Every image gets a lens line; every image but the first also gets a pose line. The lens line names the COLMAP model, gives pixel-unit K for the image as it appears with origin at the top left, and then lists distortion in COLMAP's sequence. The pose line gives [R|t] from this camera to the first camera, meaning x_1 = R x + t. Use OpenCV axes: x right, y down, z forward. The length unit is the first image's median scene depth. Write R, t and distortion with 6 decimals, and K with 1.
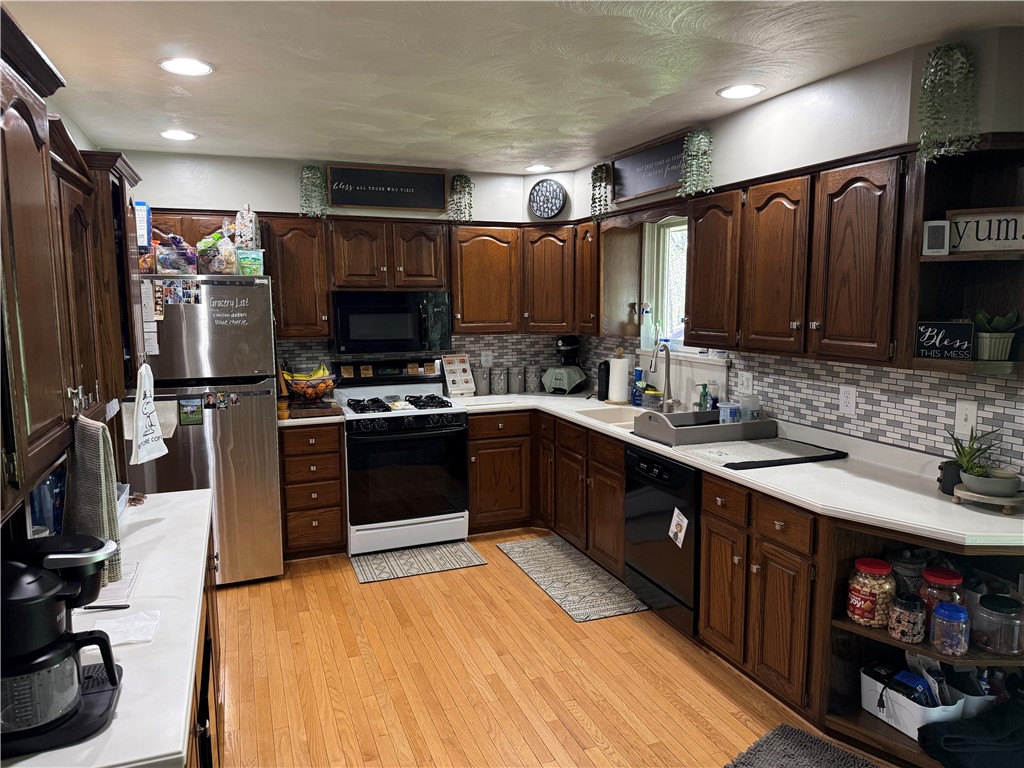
lens RADIAL K [[730.2, 0, 508.0], [0, 730.2, 381.5], [0, 0, 1]] dist [0.144031, -0.158682]
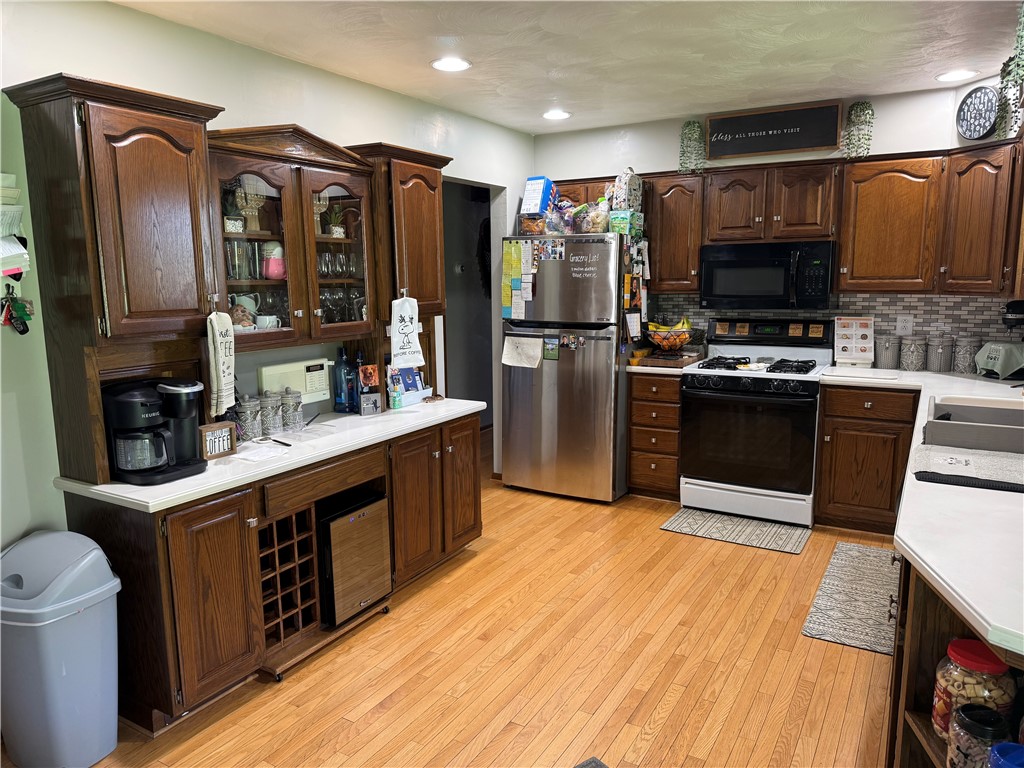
lens RADIAL K [[730.2, 0, 508.0], [0, 730.2, 381.5], [0, 0, 1]] dist [0.144031, -0.158682]
pose [[0.630593, 0.121004, -0.766623, 0.387758], [-0.087614, 0.992556, 0.084597, -0.001078], [0.771153, 0.013821, 0.636500, 0.156483]]
